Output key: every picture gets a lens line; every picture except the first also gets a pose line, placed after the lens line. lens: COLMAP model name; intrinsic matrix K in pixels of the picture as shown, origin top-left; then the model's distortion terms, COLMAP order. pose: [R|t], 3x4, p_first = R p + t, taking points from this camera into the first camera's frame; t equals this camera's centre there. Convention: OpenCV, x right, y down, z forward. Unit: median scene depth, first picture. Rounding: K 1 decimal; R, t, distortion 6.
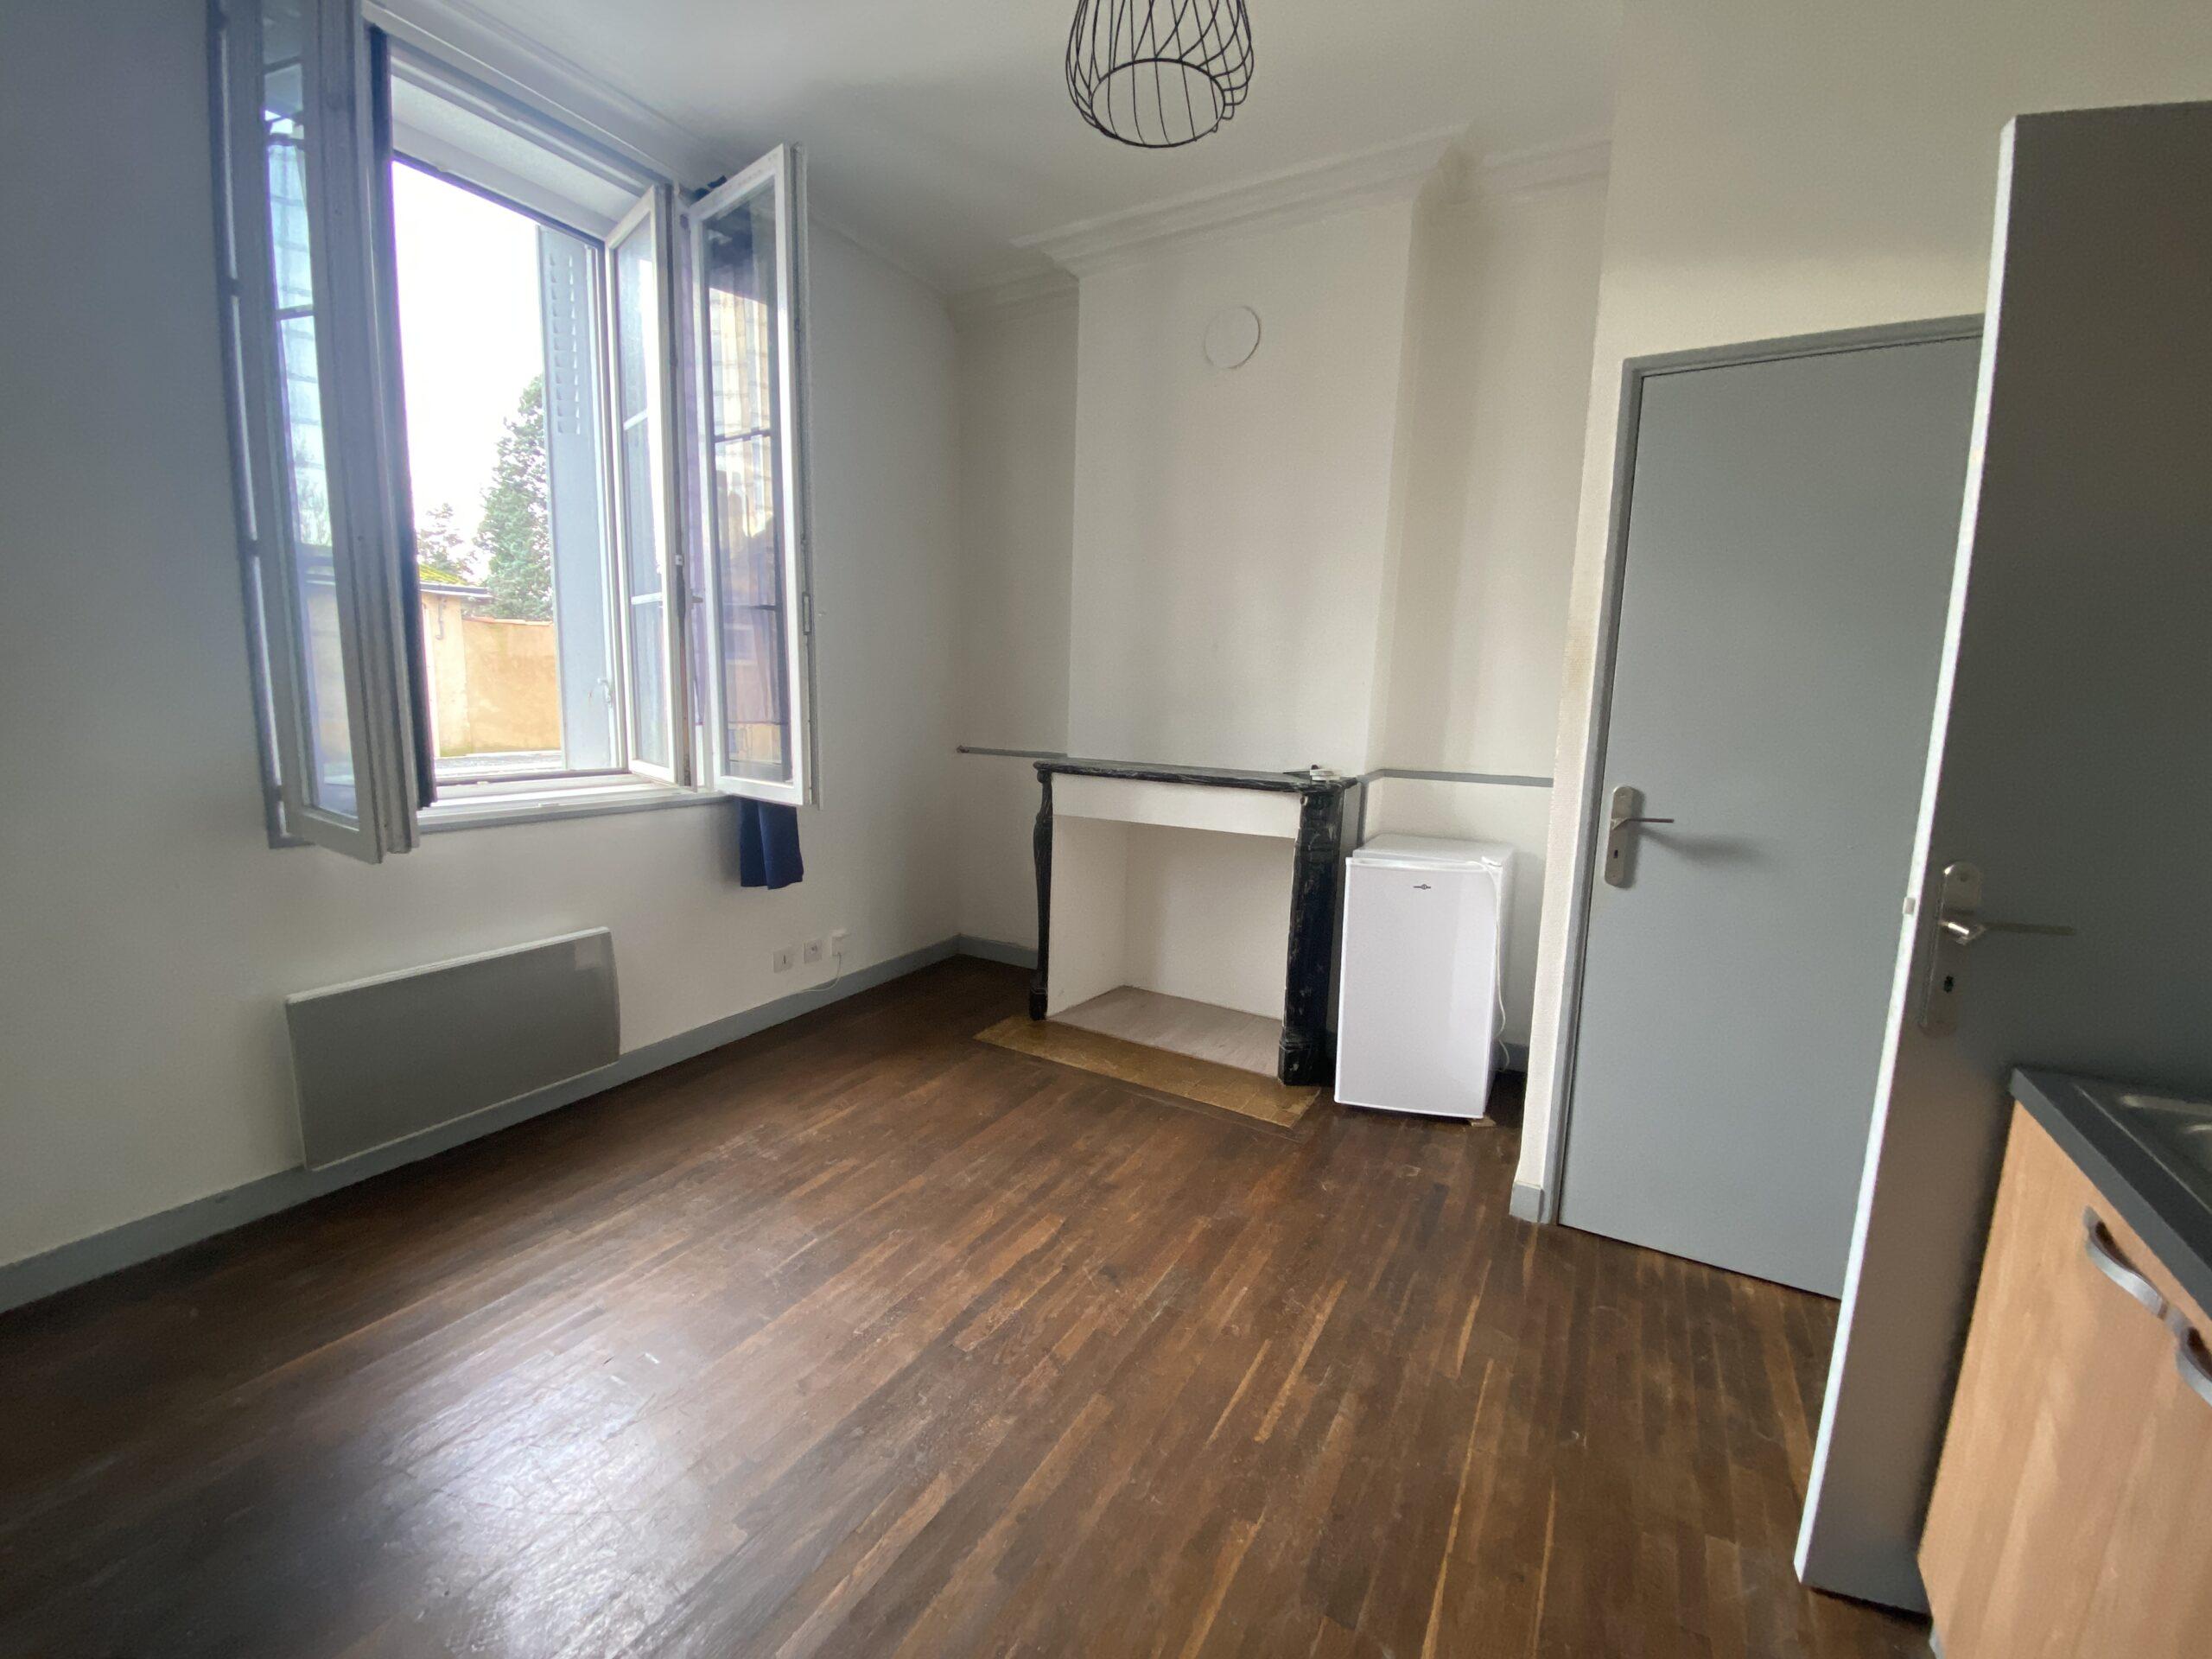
lens RADIAL K [[901.9, 0, 1094.1], [0, 901.9, 831.9], [0, 0, 1]] dist [0.023008, -0.004012]
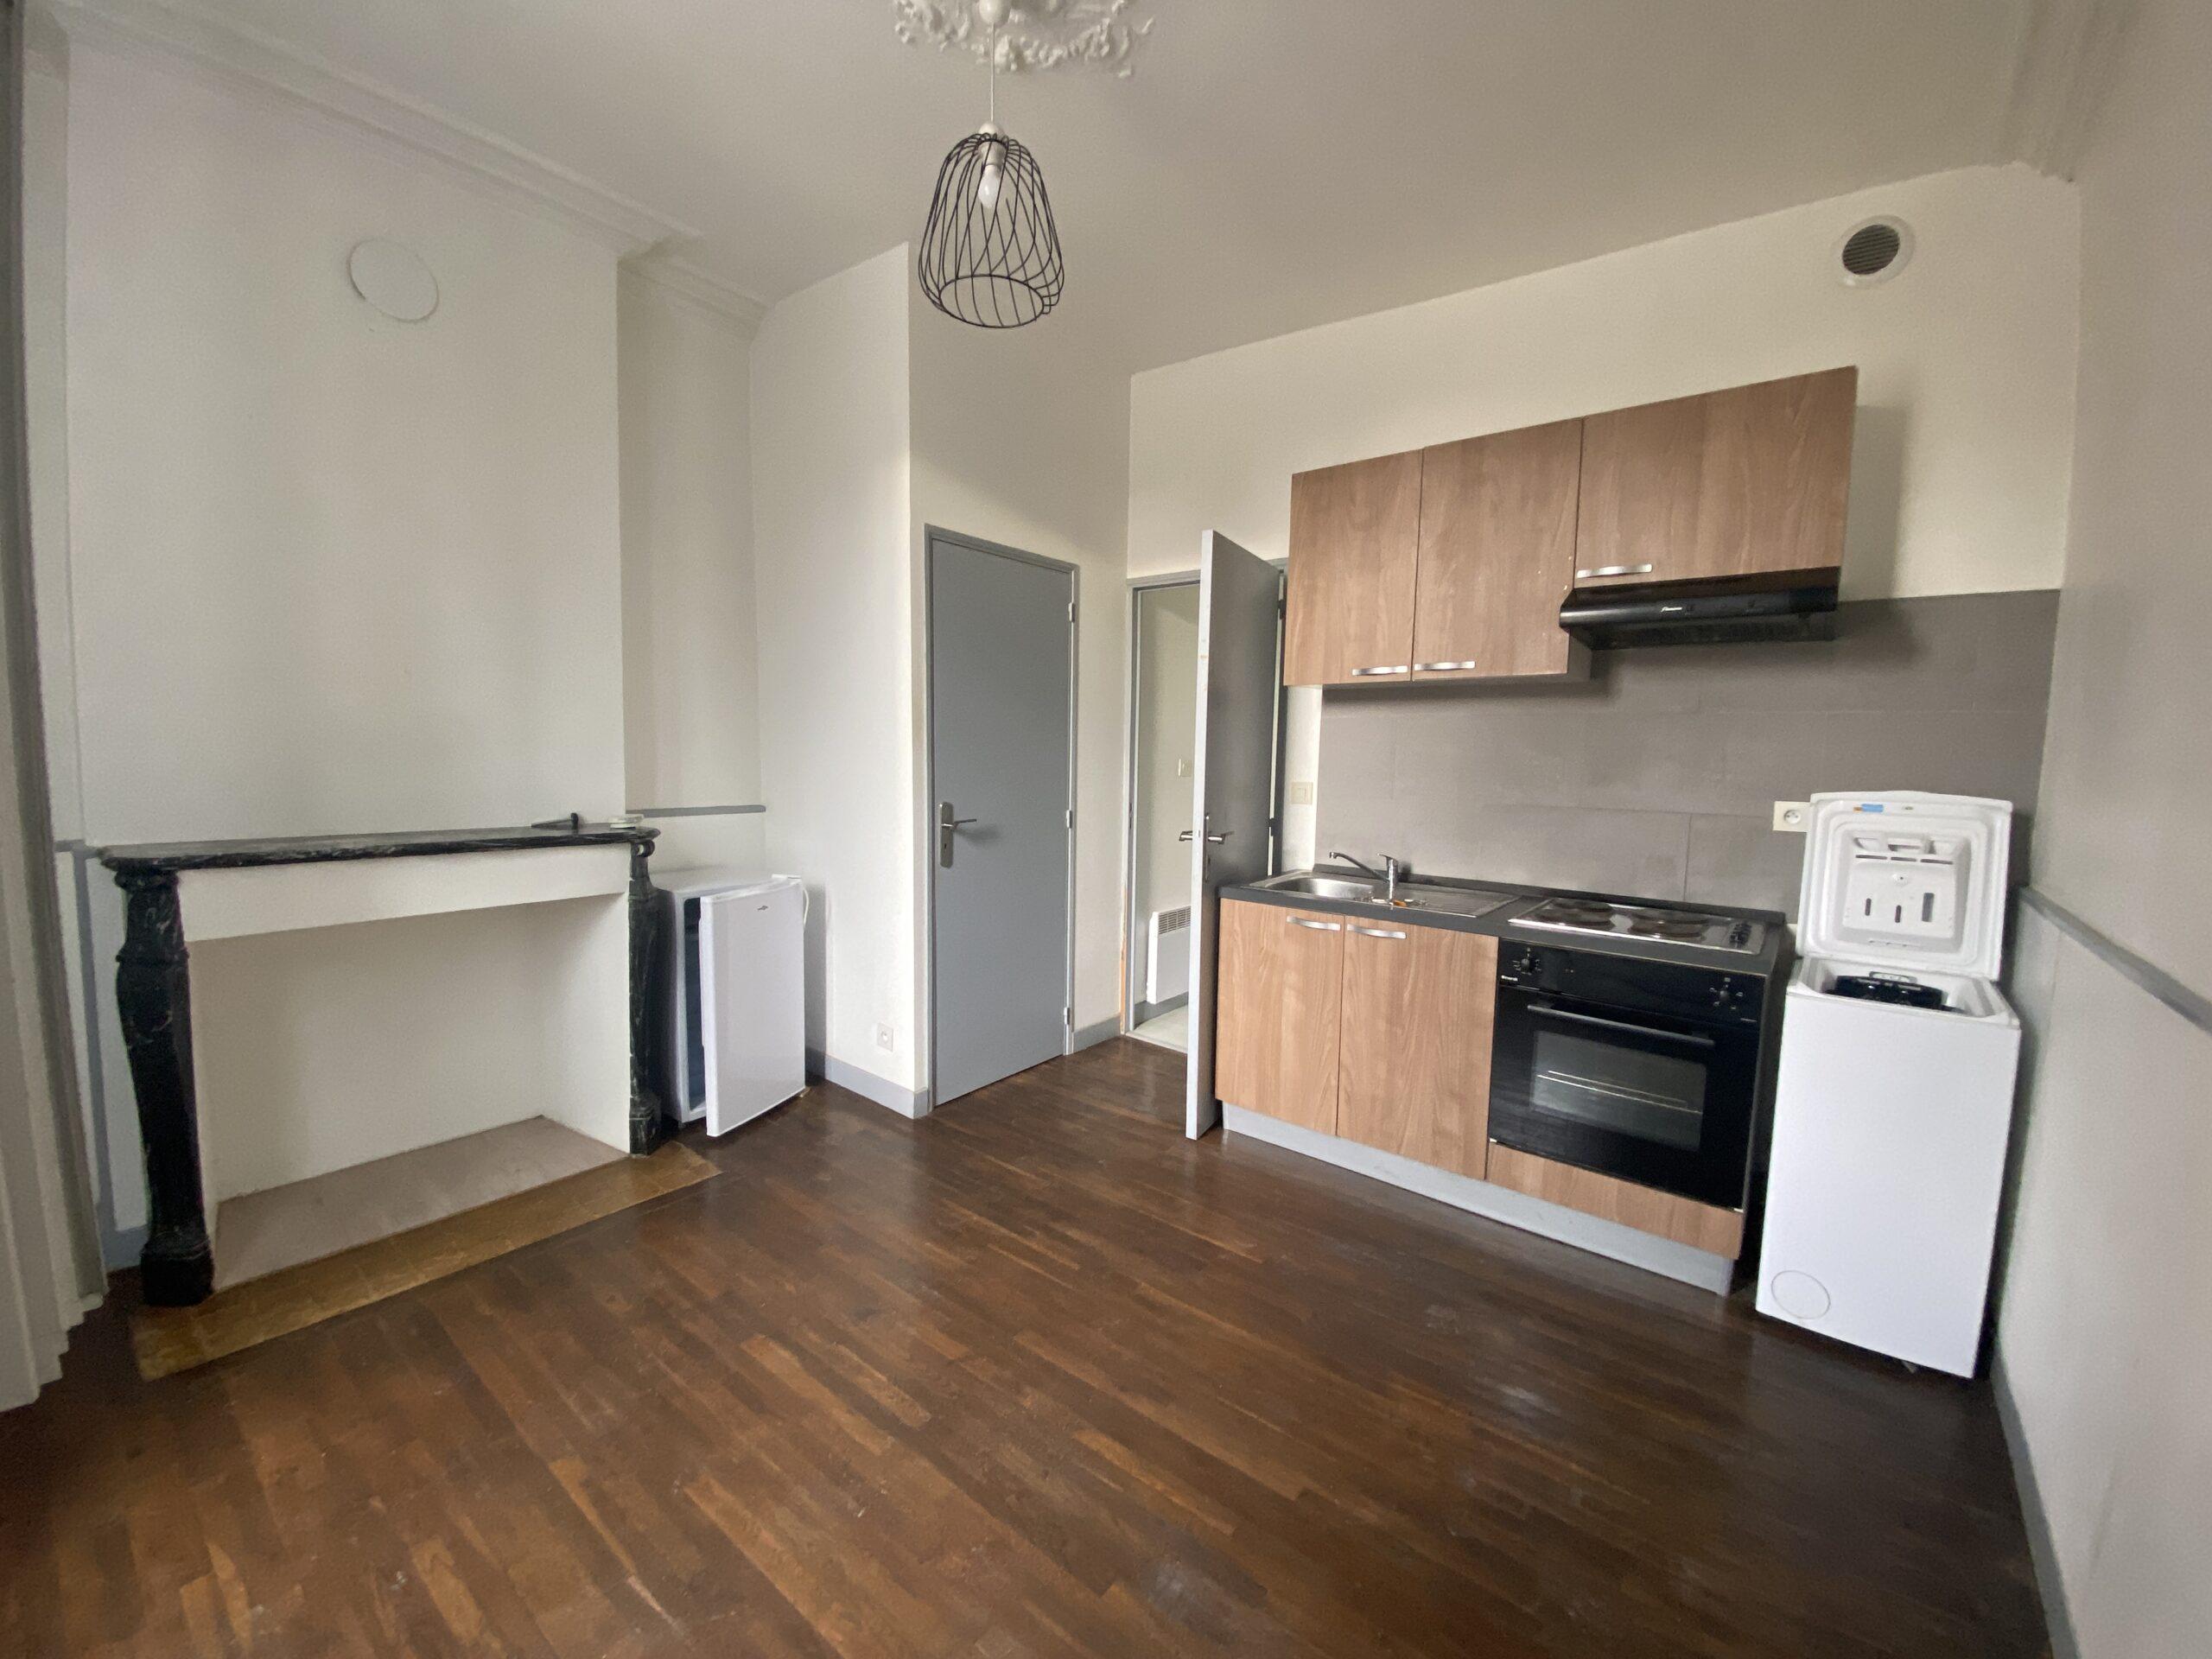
lens RADIAL K [[901.9, 0, 1110.4], [0, 901.9, 841.0], [0, 0, 1]] dist [0.023008, -0.004012]
pose [[0.134722, -0.123573, 0.983148, -0.757207], [0.133790, 0.985376, 0.105520, -0.093135], [-0.981810, 0.117320, 0.149285, 0.441831]]
